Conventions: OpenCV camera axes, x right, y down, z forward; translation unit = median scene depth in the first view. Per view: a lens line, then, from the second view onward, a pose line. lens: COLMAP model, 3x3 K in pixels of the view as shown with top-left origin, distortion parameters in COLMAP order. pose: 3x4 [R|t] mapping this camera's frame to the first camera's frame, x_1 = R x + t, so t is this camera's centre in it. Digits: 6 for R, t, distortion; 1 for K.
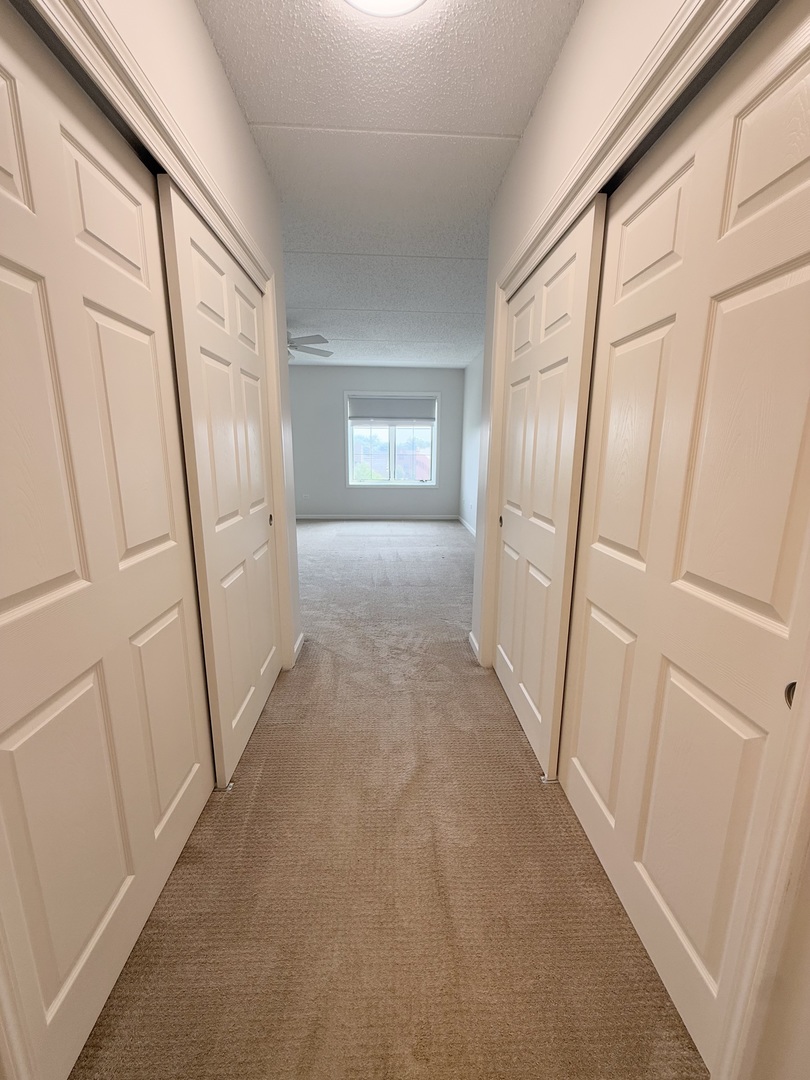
lens RADIAL K [[428.5, 0, 404.2], [0, 428.5, 536.4], [0, 0, 1]] dist [-0.001299, 0.000016]
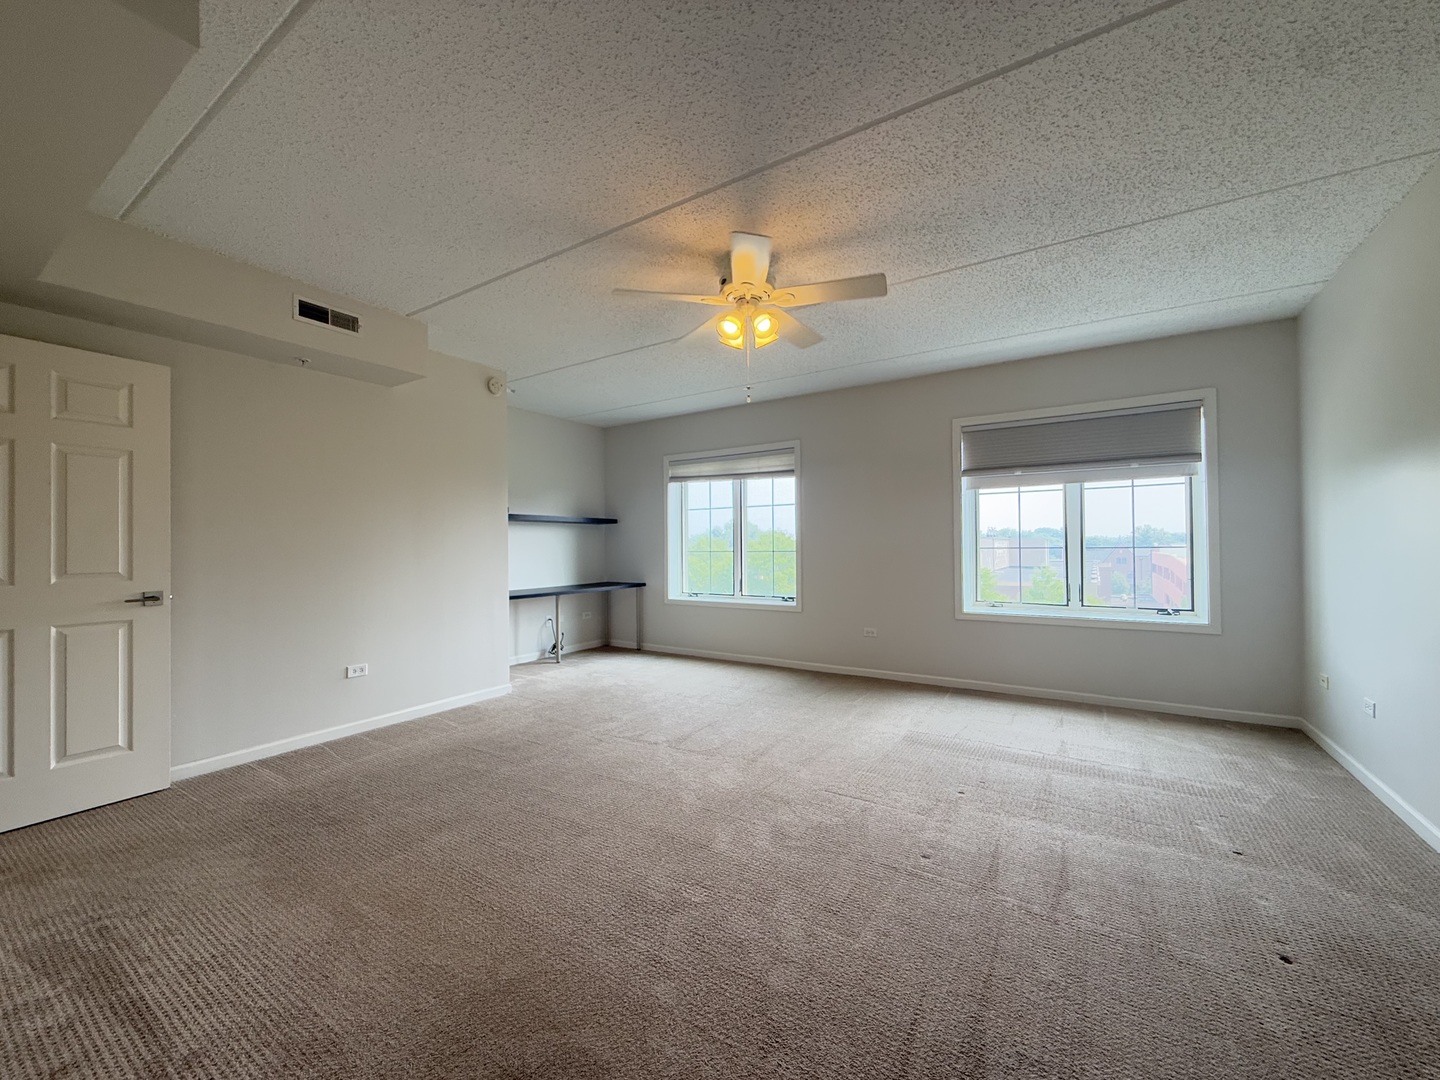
lens RADIAL K [[571.3, 0, 717.7], [0, 571.3, 541.1], [0, 0, 1]] dist [-0.001299, 0.000016]
pose [[0.812063, -0.022977, -0.583117, 0.016633], [-0.112576, 0.974288, -0.195167, -0.047475], [0.572609, 0.224133, 0.788596, 0.356001]]
